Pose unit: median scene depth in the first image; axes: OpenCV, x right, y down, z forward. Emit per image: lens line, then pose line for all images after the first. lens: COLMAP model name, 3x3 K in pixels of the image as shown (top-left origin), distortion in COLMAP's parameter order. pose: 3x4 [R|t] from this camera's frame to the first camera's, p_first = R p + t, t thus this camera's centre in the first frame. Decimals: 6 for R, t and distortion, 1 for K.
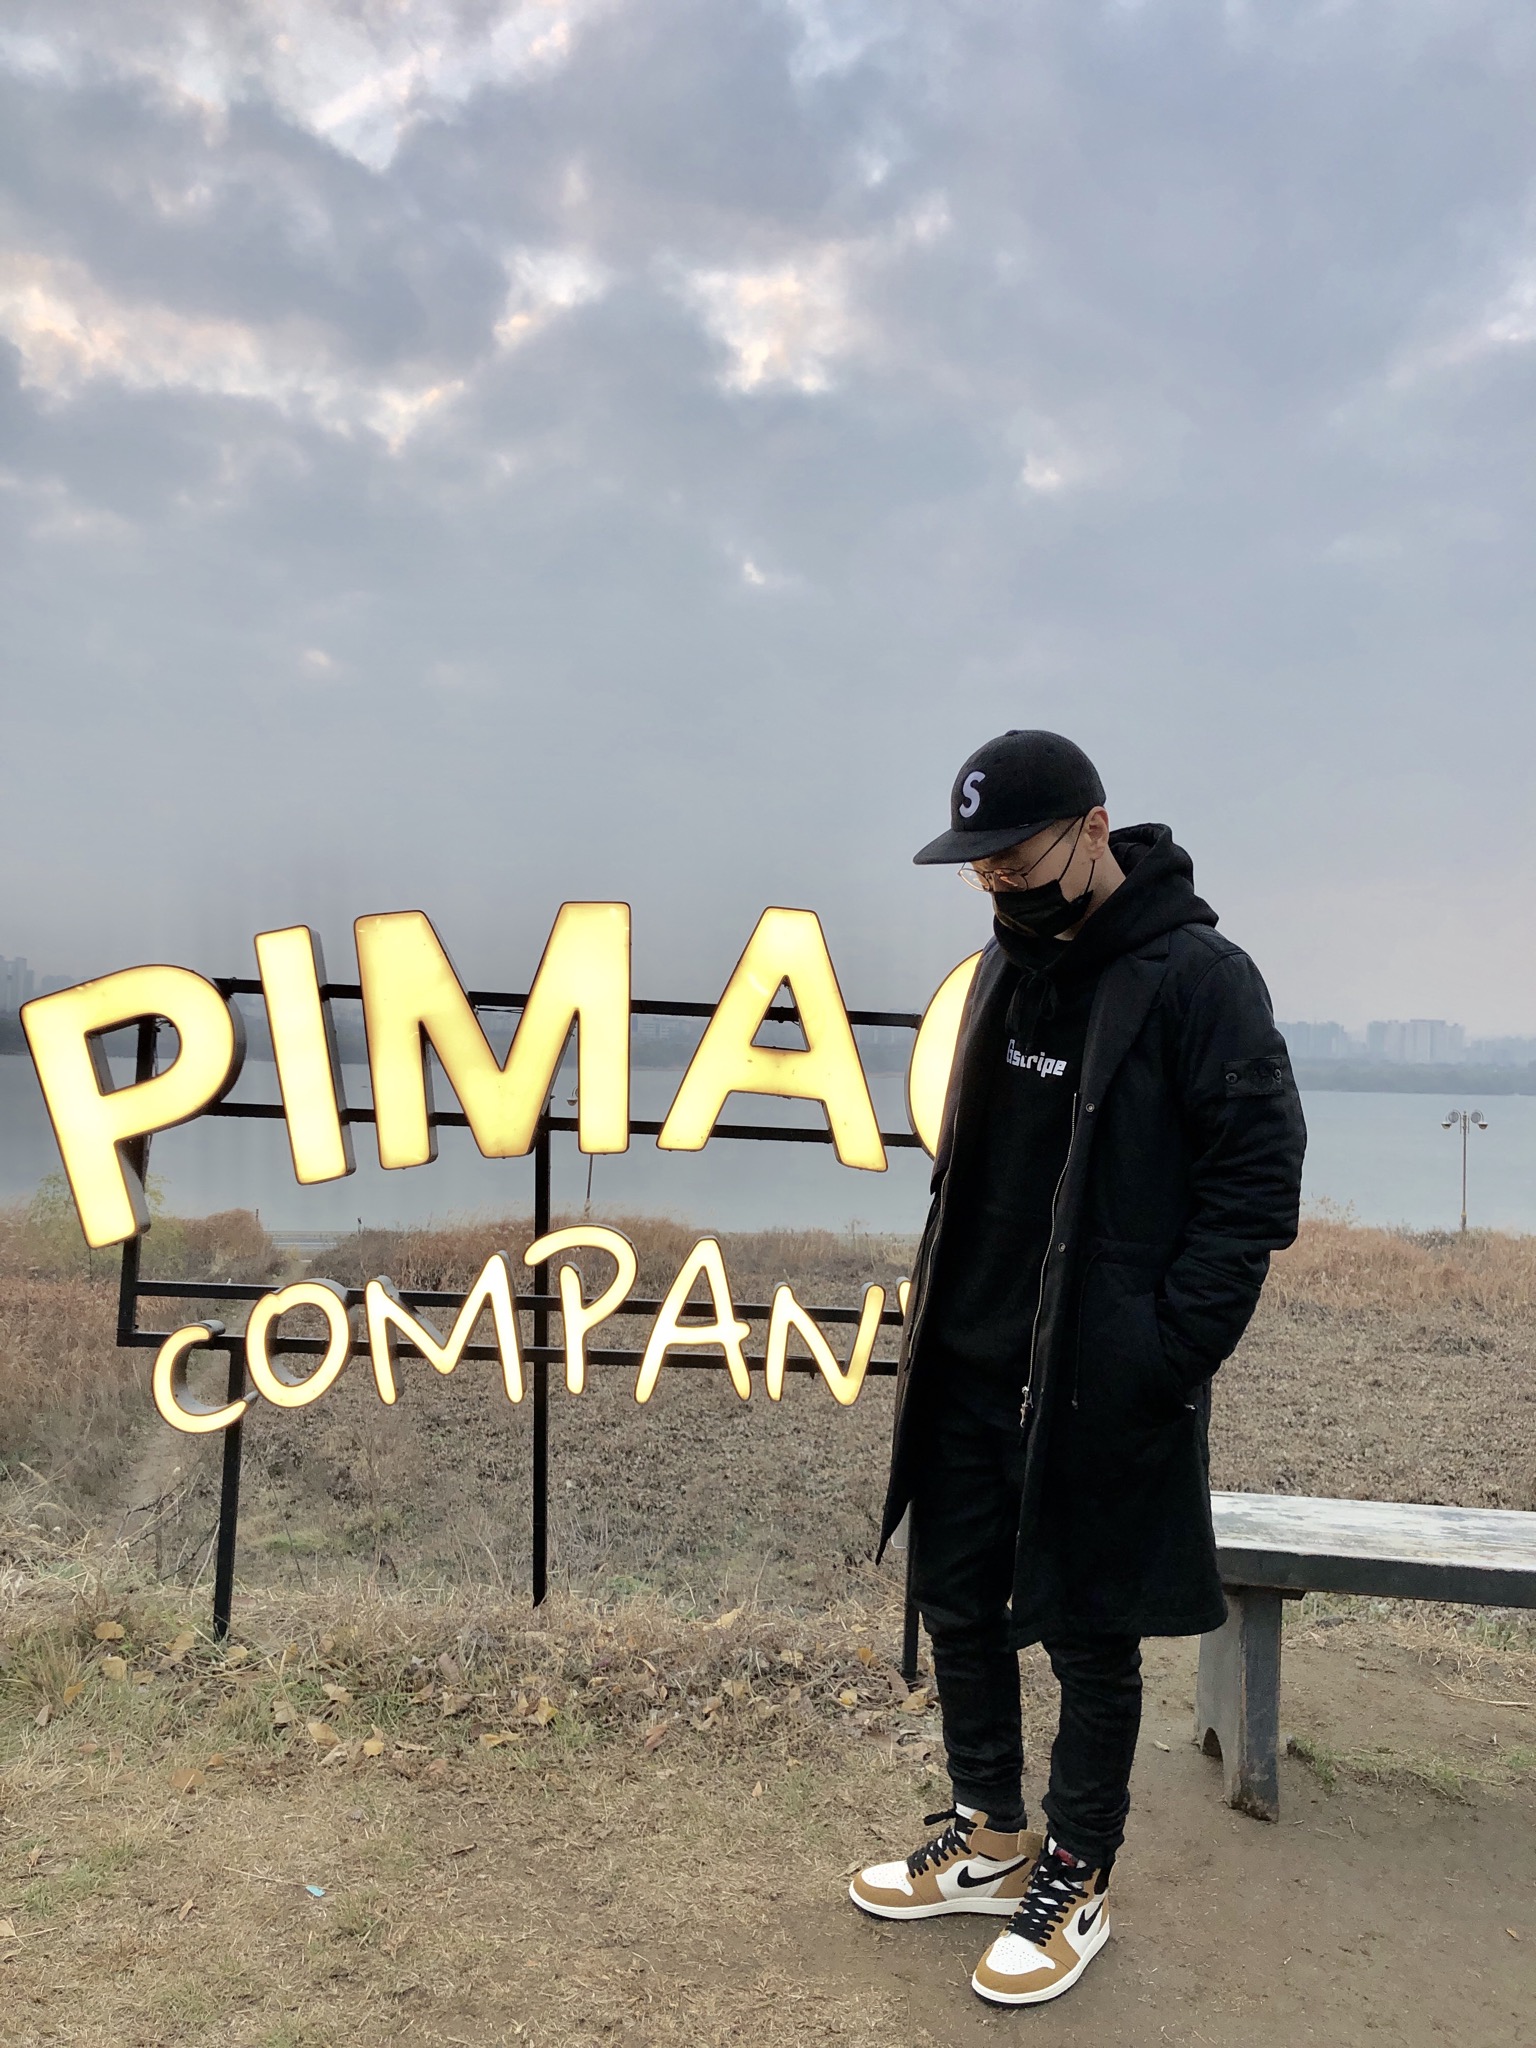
lens RADIAL K [[1654.0, 0, 774.4], [0, 1654.0, 1028.4], [0, 0, 1]] dist [0.002255, -0.011221]
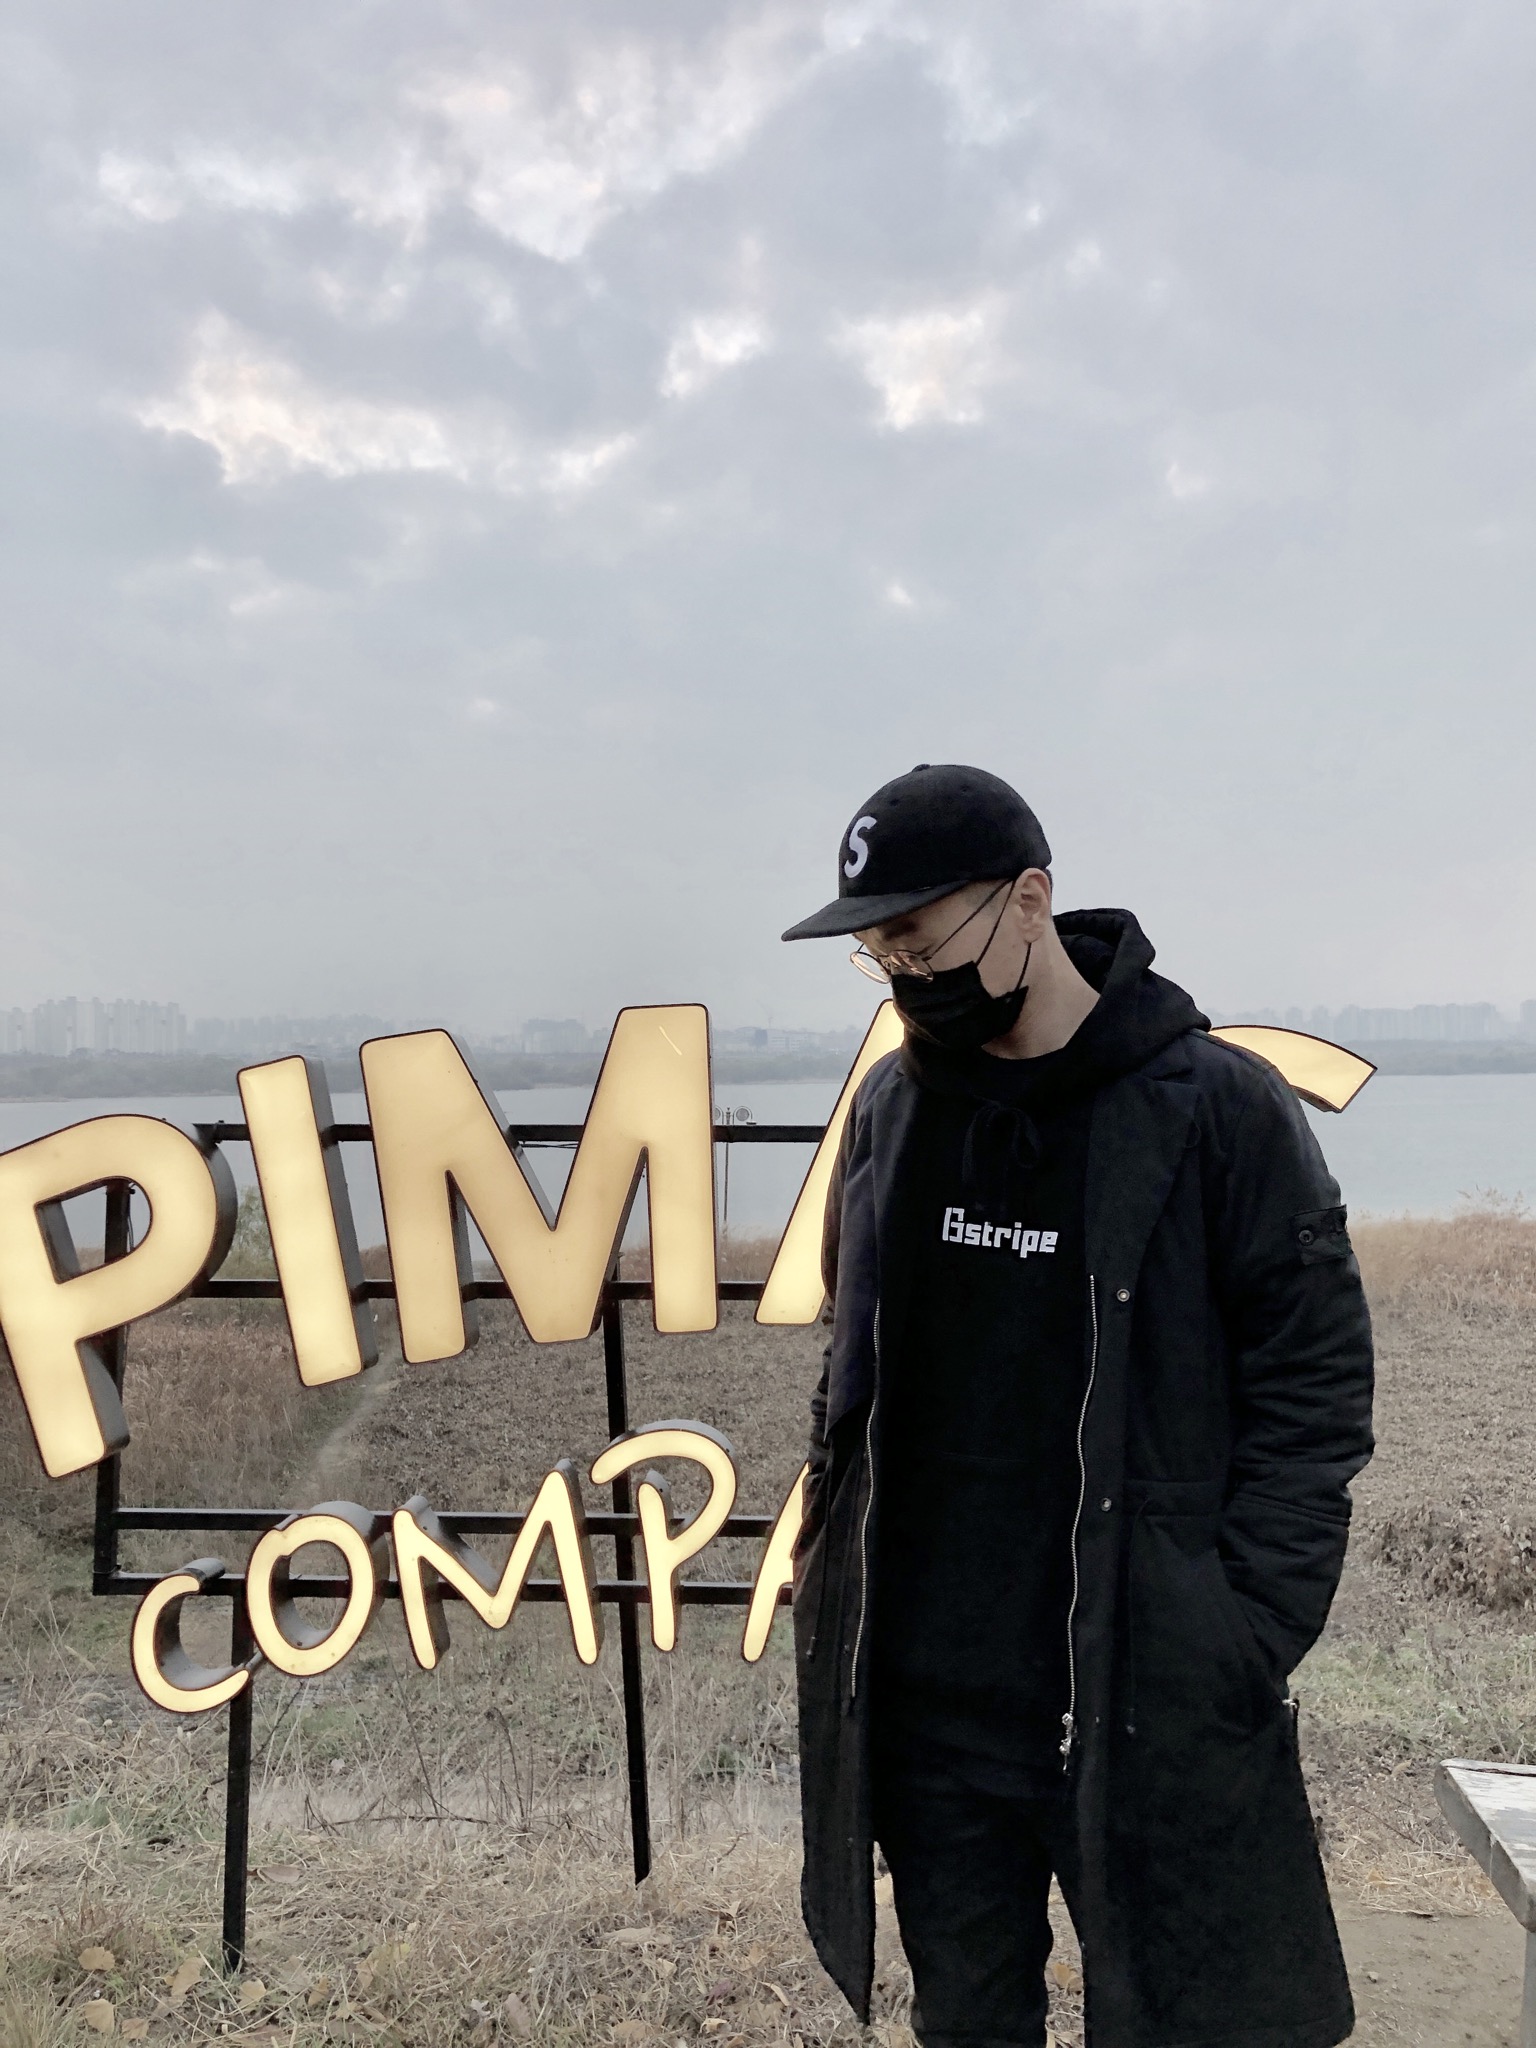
lens RADIAL K [[1654.0, 0, 756.1], [0, 1654.0, 1025.4], [0, 0, 1]] dist [0.002255, -0.011221]
pose [[0.994819, -0.049597, -0.088740, 0.003857], [0.048784, 0.998745, -0.011305, -0.056501], [0.089189, 0.006917, 0.995991, 0.232697]]
